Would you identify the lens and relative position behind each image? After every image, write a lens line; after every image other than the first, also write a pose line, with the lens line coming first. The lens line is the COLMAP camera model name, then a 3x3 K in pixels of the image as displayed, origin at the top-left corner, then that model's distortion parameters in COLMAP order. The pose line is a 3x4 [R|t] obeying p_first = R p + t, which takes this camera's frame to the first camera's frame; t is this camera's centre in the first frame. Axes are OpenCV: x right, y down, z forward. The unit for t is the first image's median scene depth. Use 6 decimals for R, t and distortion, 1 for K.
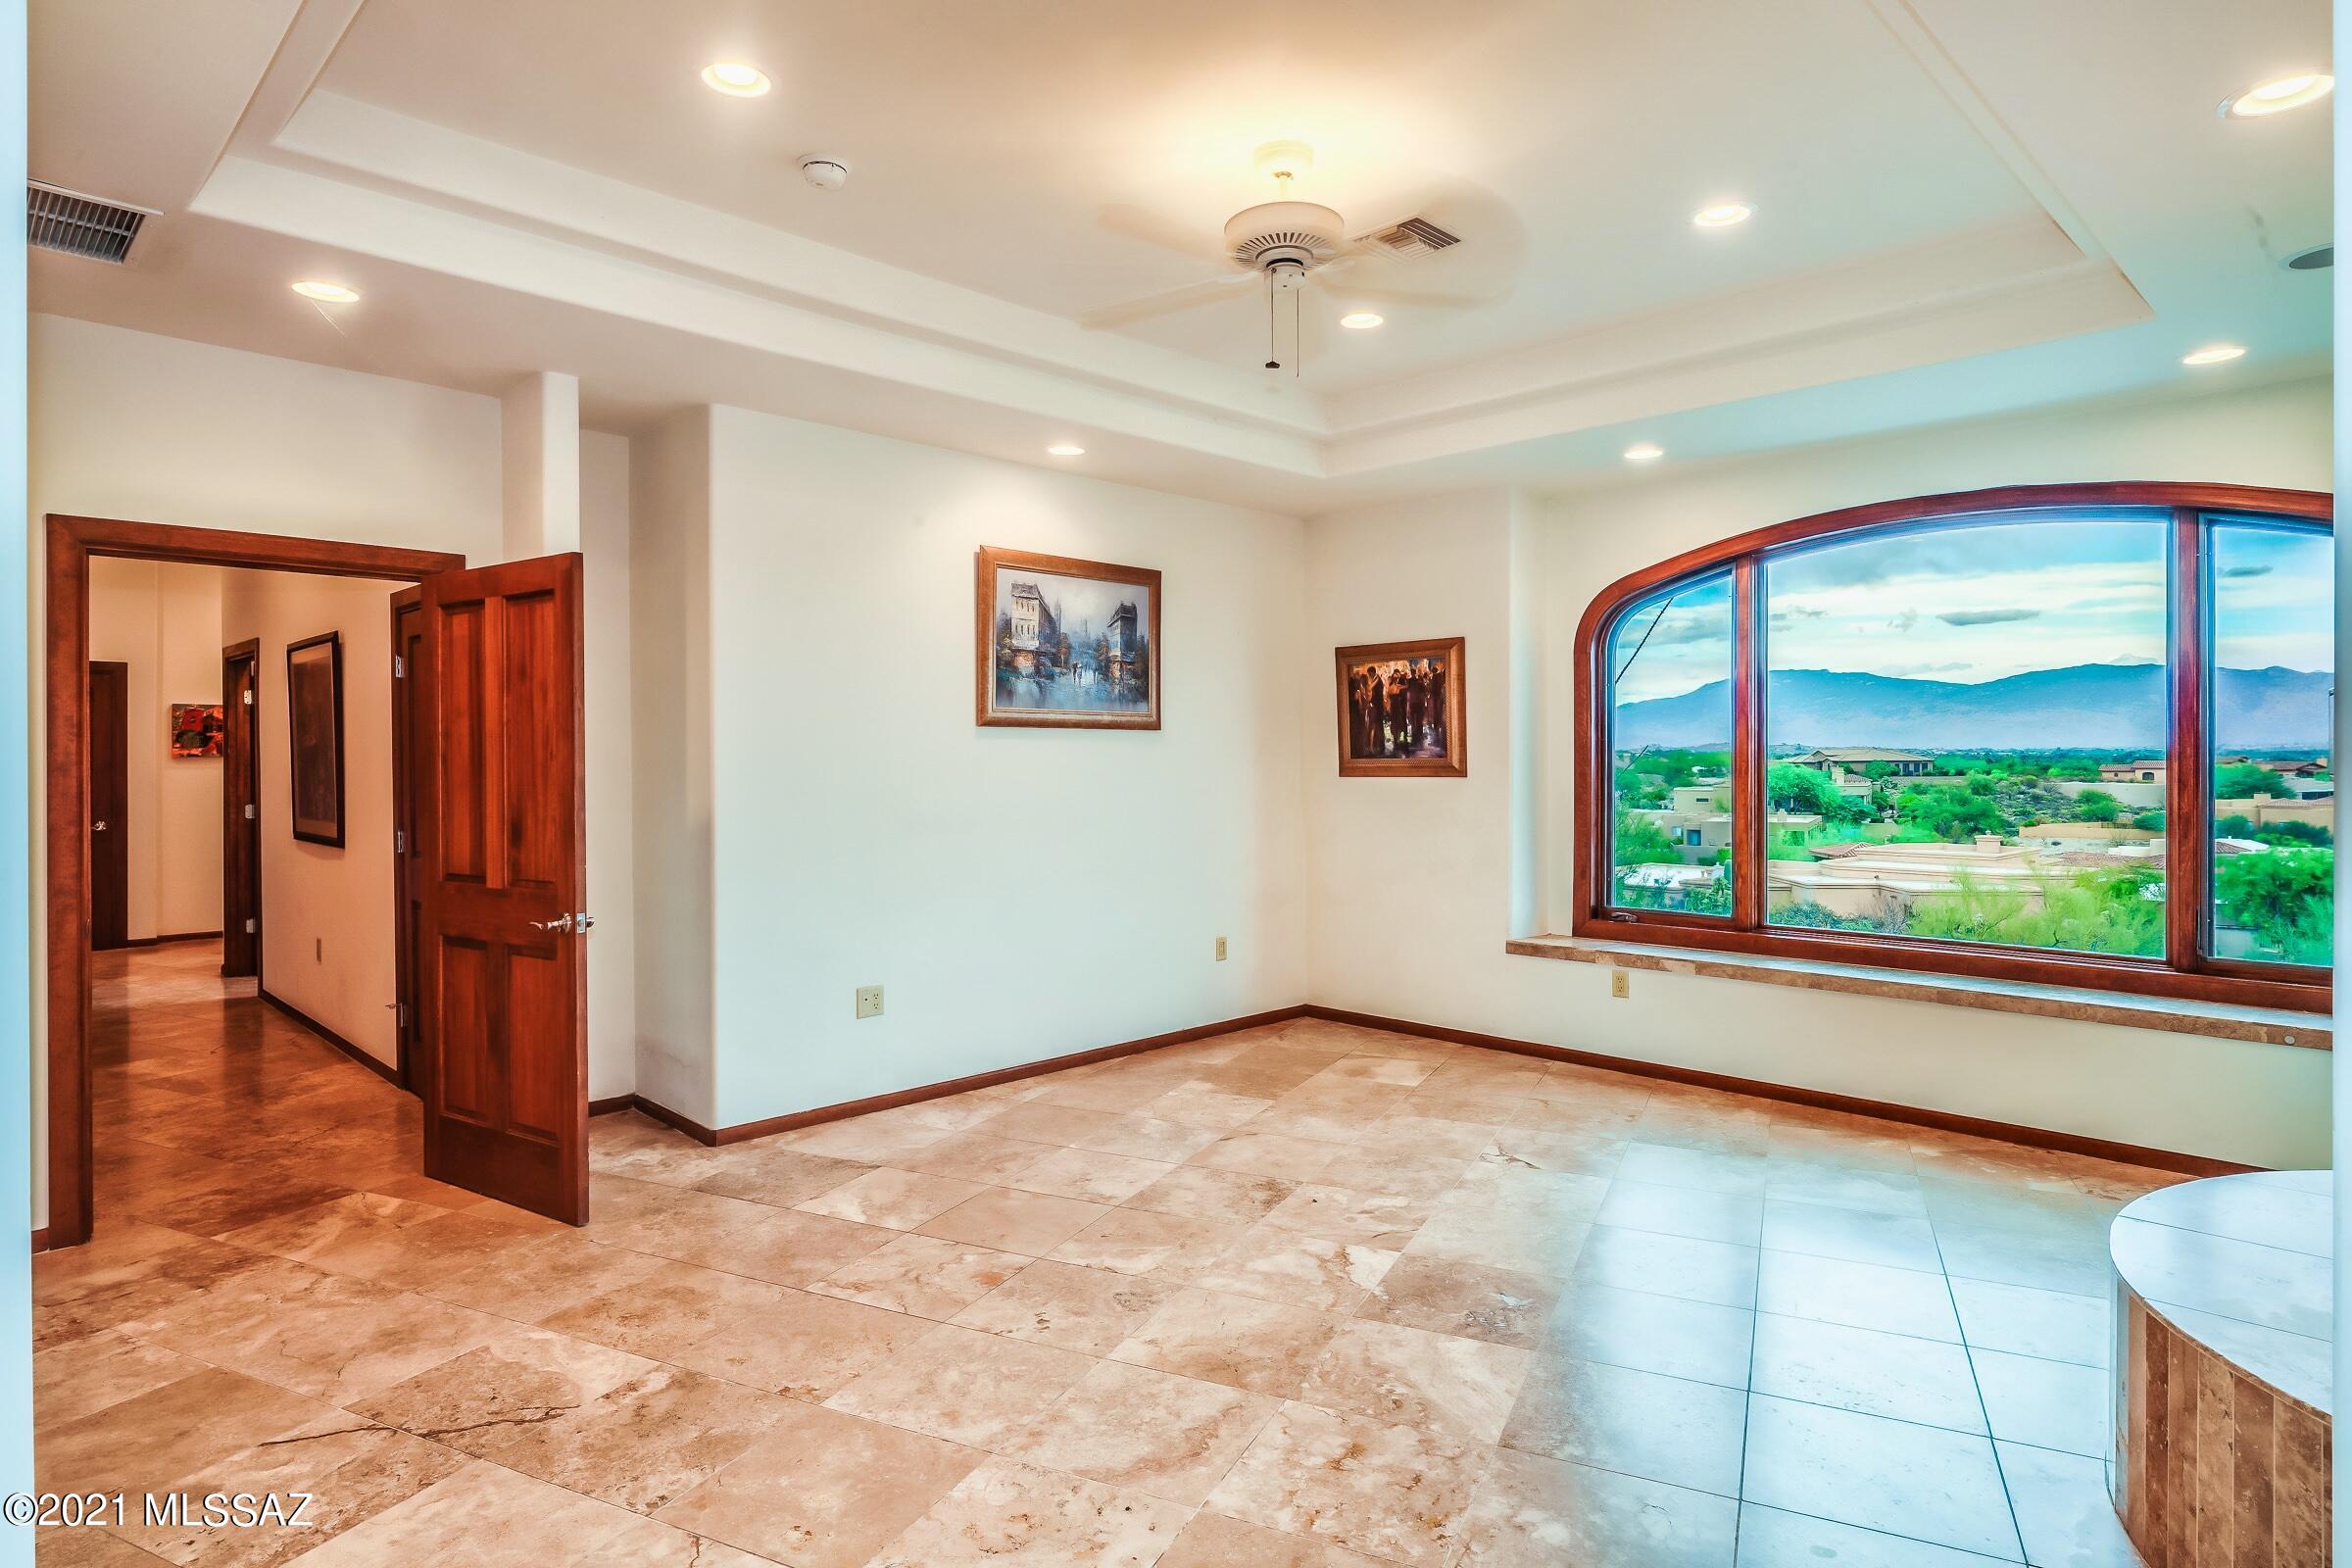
lens RADIAL K [[1289.7, 0, 1174.8], [0, 1289.7, 744.9], [0, 0, 1]] dist [-0.003602, 0.000135]
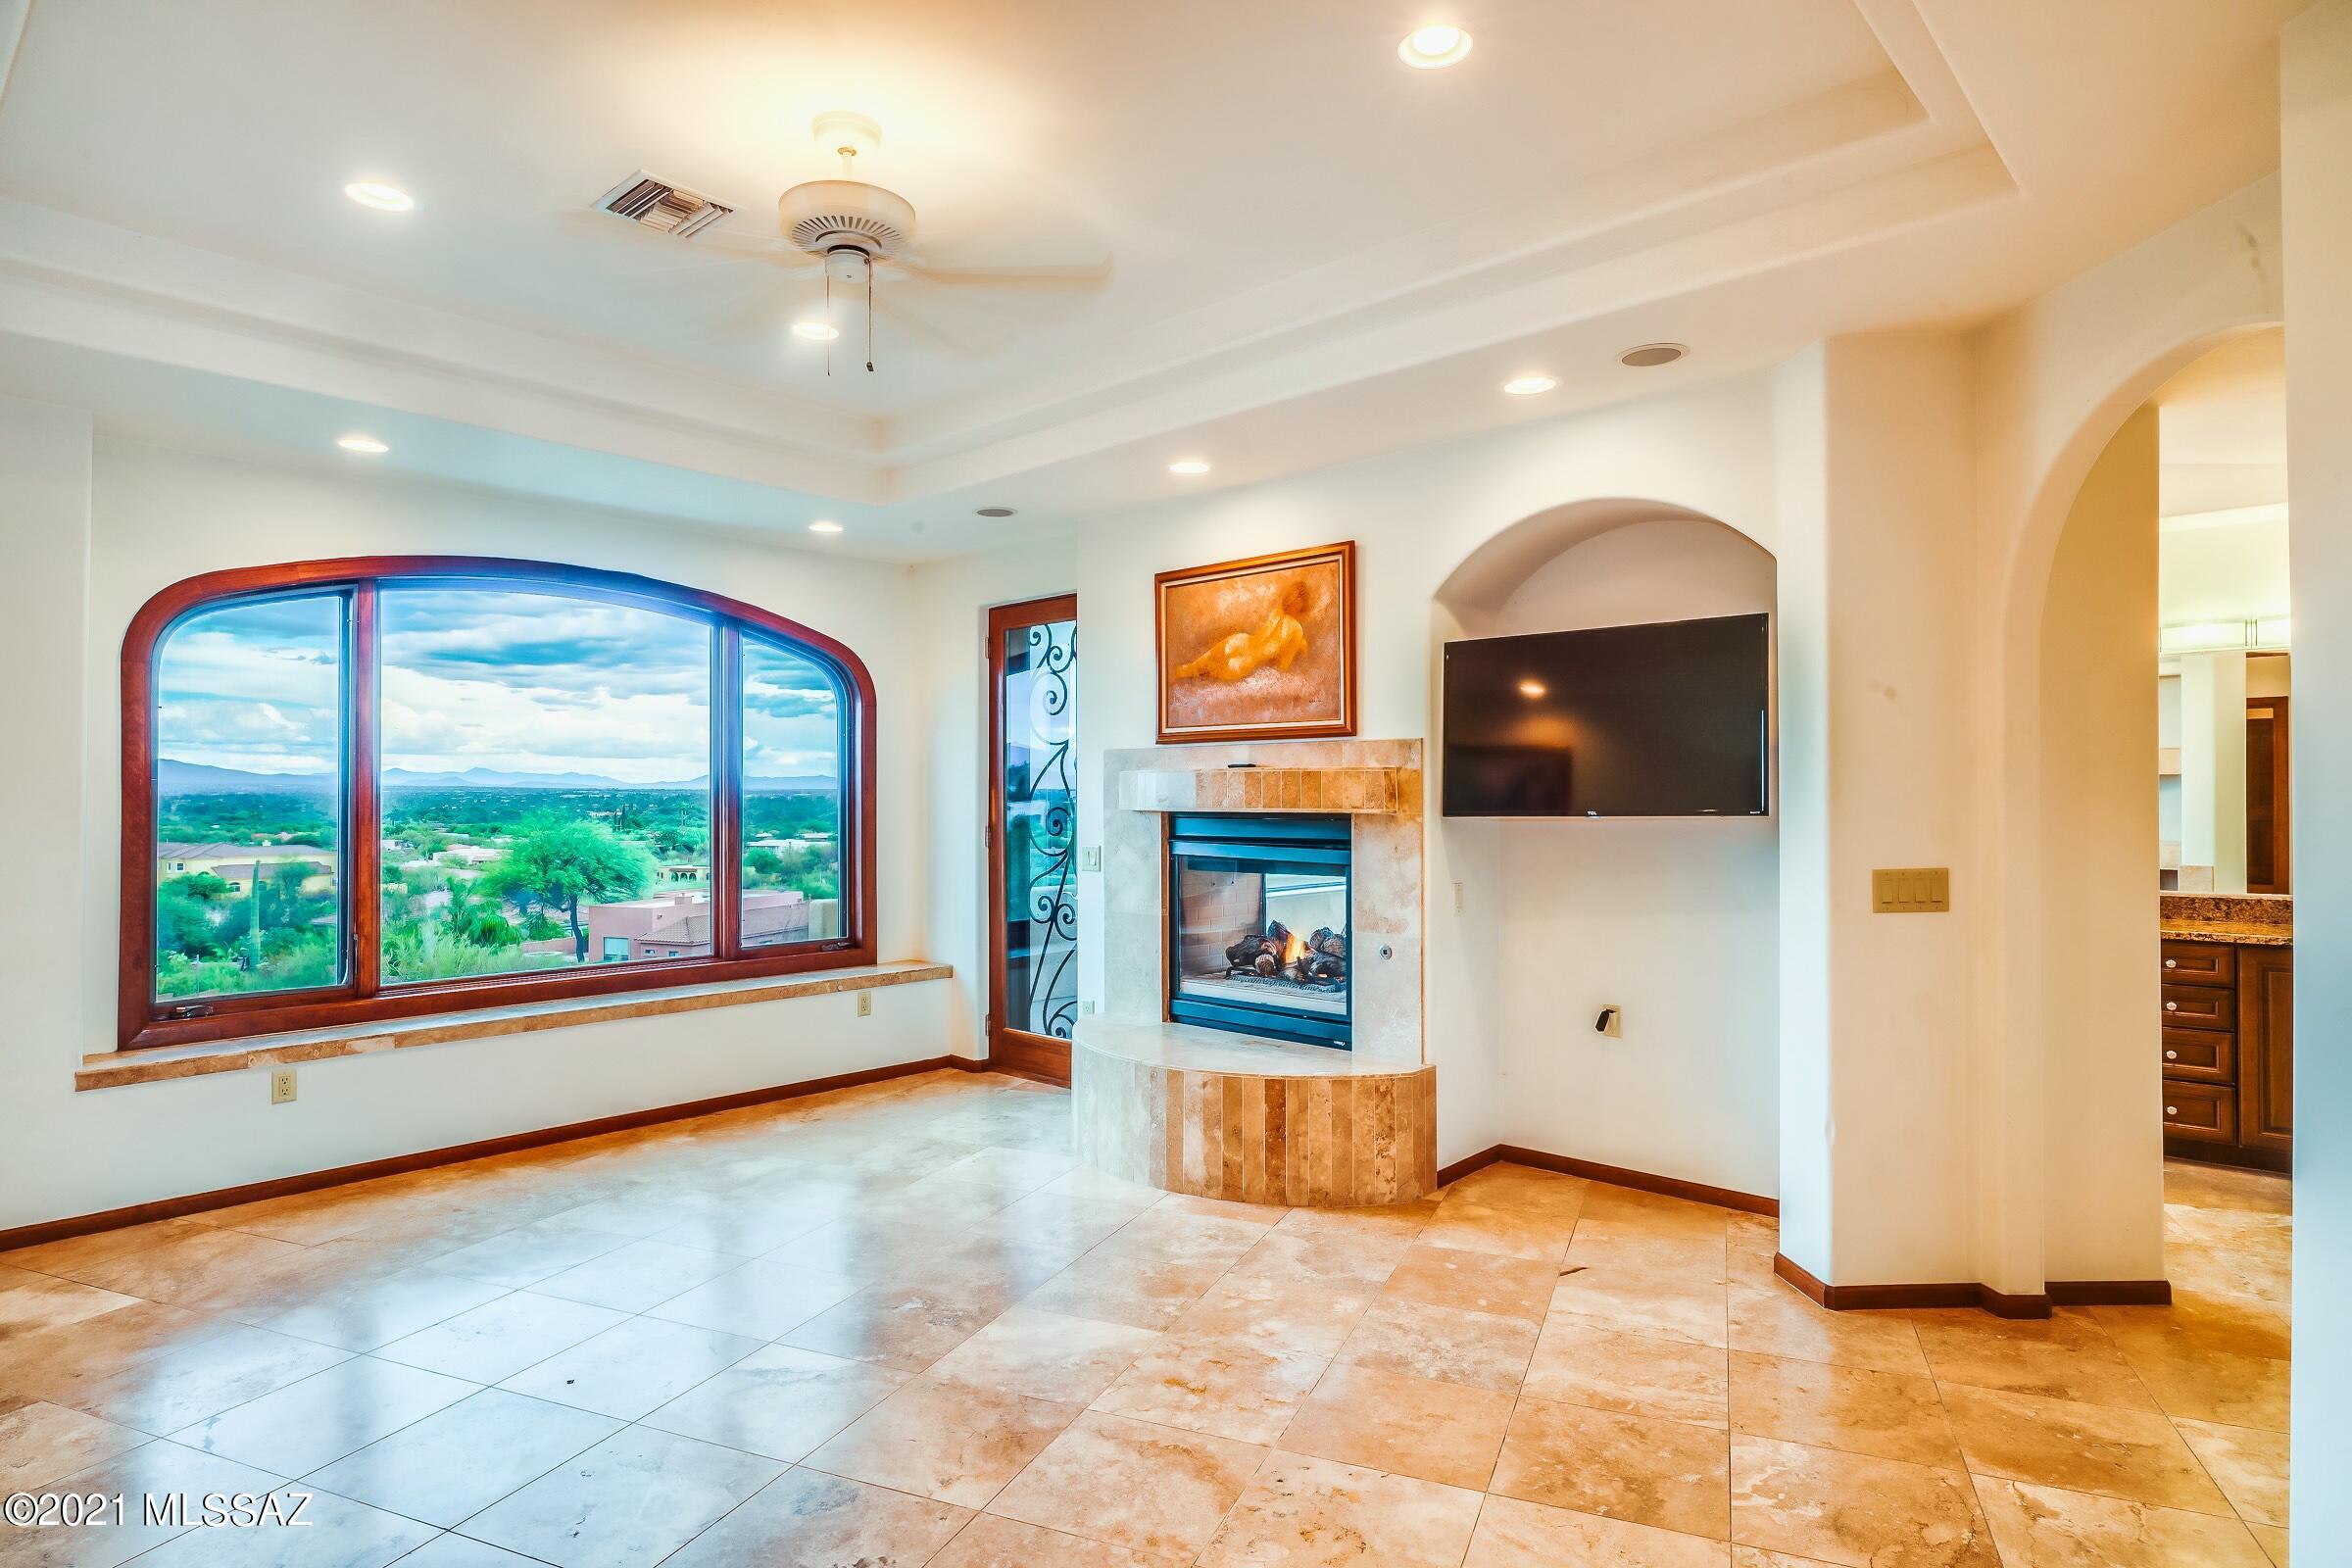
lens RADIAL K [[1289.4, 0, 1178.2], [0, 1289.4, 782.3], [0, 0, 1]] dist [0.000365, -0.000798]
pose [[-0.047062, 0.011115, 0.998830, -0.804523], [-0.006020, 0.999917, -0.011411, 0.003383], [-0.998874, -0.006550, -0.046991, 0.801235]]
